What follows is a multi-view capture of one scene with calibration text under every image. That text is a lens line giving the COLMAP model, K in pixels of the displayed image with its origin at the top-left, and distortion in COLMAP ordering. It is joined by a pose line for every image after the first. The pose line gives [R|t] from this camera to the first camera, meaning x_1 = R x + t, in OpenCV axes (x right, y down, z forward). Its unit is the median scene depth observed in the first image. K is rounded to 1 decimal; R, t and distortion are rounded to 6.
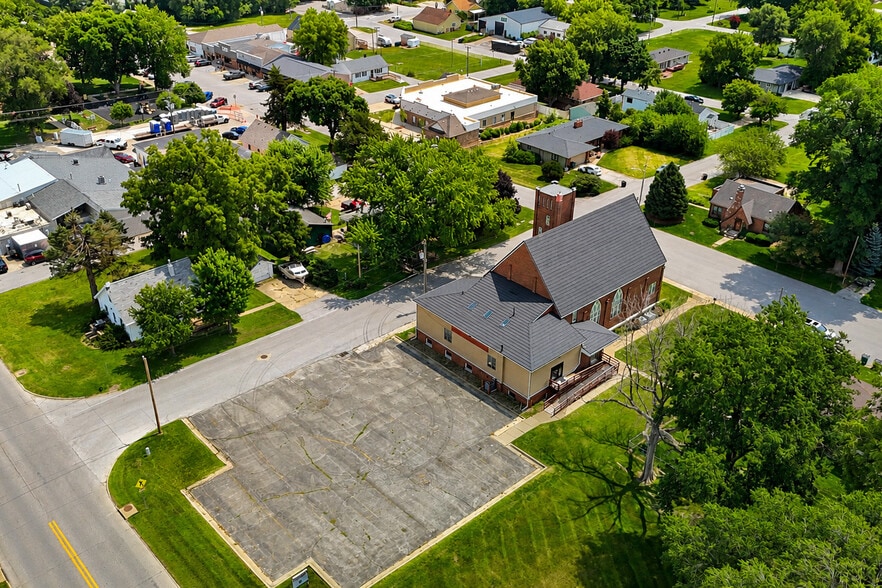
lens RADIAL K [[815.0, 0, 441.0], [0, 815.0, 294.0], [0, 0, 1]] dist [0.142402, -0.304745]
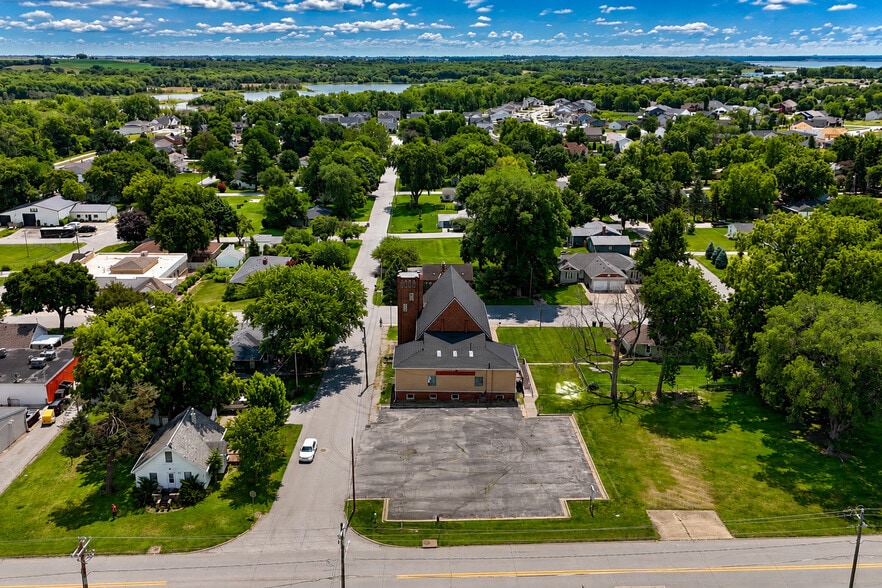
lens RADIAL K [[815.0, 0, 441.0], [0, 815.0, 294.0], [0, 0, 1]] dist [0.142402, -0.304745]
pose [[0.642777, -0.214812, 0.735318, -0.853797], [0.371660, 0.926789, -0.054138, -0.002013], [-0.669855, 0.308087, 0.675556, 0.052119]]
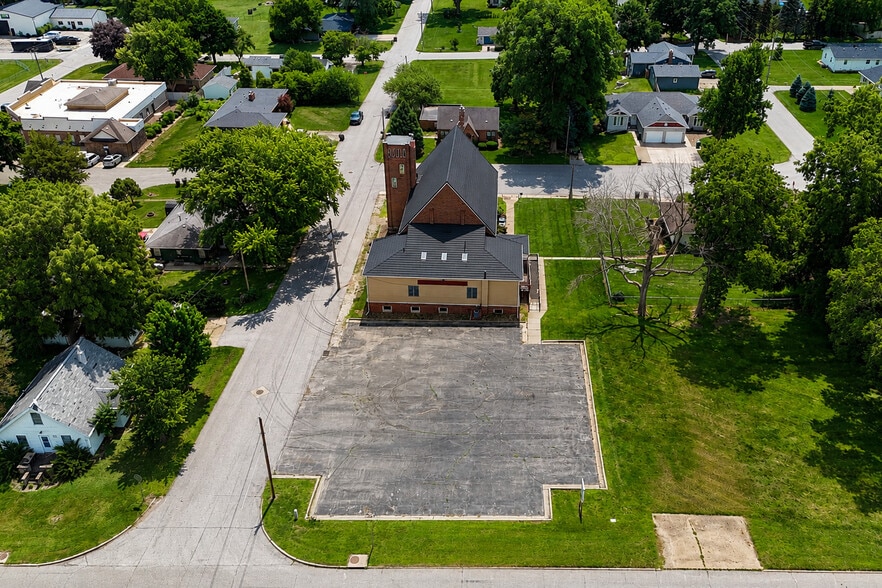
lens RADIAL K [[801.3, 0, 483.9], [0, 801.3, 297.5], [0, 0, 1]] dist [0.097573, -0.117545]
pose [[0.679631, -0.379000, 0.628062, -0.537053], [0.352717, 0.919557, 0.173222, -0.081629], [-0.643189, 0.103801, 0.758639, 0.148500]]
